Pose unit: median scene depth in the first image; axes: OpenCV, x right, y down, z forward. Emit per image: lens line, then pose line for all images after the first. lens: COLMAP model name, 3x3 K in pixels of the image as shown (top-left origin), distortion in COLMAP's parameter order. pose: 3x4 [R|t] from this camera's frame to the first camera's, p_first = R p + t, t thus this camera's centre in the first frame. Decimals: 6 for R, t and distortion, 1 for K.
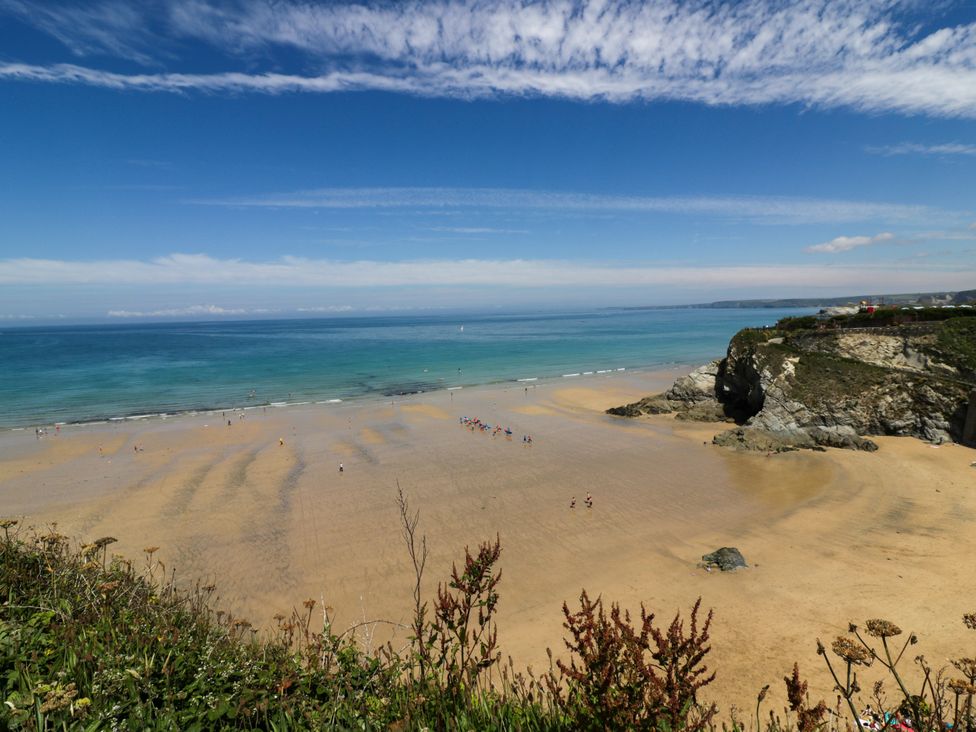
lens RADIAL K [[742.6, 0, 547.3], [0, 742.6, 349.0], [0, 0, 1]] dist [0.001623, -0.041858]
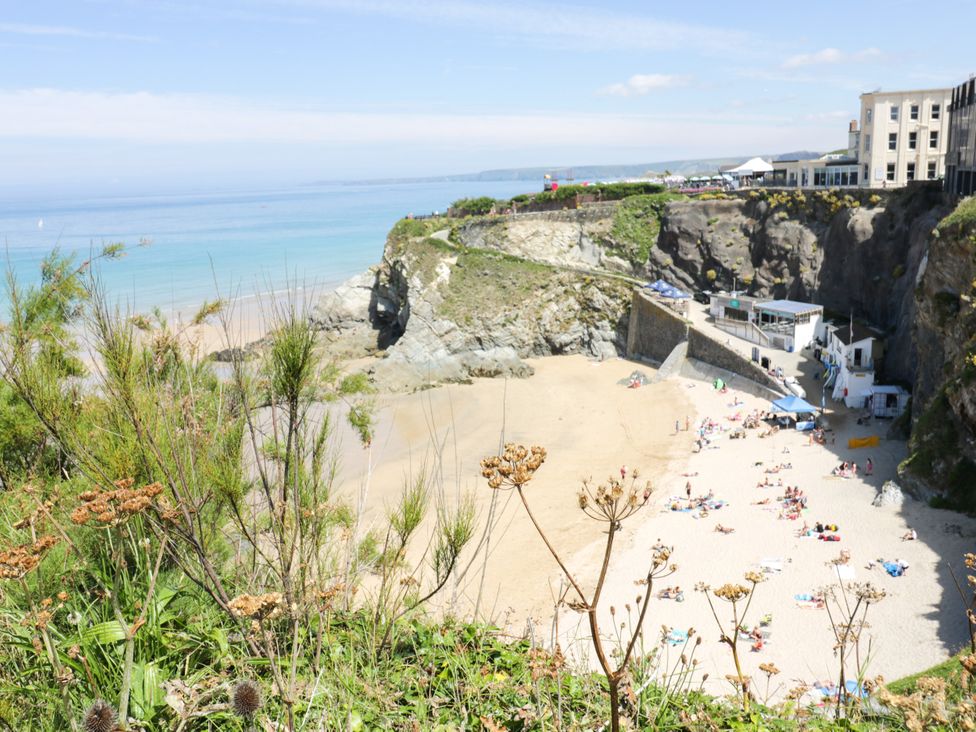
lens RADIAL K [[1033.2, 0, 485.0], [0, 1033.2, 367.3], [0, 0, 1]] dist [0.045527, 0.000000]
pose [[0.868706, -0.095683, 0.485999, -0.121515], [0.041650, 0.991801, 0.120817, -0.002160], [-0.493575, -0.084713, 0.865568, 0.121068]]
